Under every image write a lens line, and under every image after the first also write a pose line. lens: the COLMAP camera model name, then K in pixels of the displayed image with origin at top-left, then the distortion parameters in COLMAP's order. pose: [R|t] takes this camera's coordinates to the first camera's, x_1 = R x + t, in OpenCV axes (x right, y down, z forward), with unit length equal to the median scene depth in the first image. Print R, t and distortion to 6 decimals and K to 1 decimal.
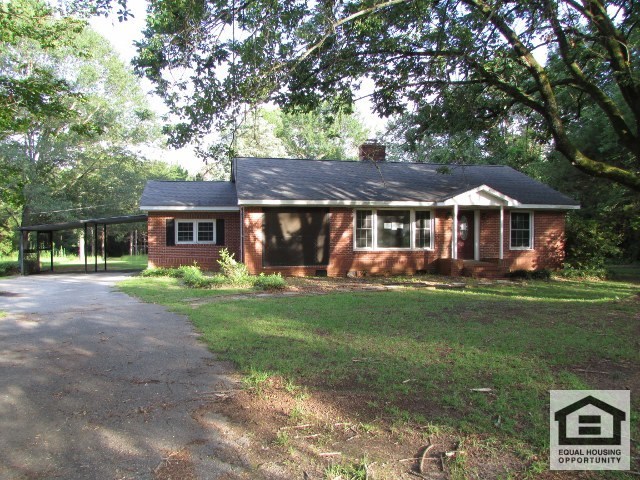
lens RADIAL K [[461.8, 0, 317.0], [0, 461.8, 248.8], [0, 0, 1]] dist [0.006118, 0.003130]
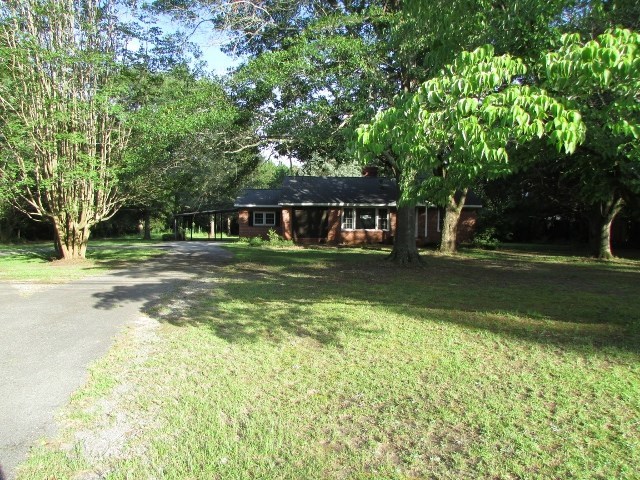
lens RADIAL K [[461.8, 0, 317.0], [0, 461.8, 248.8], [0, 0, 1]] dist [0.006118, 0.003130]
pose [[0.966725, 0.033378, -0.253633, 0.433525], [-0.024673, 0.998995, 0.037424, 0.008583], [0.254627, -0.029921, 0.966576, -0.740811]]
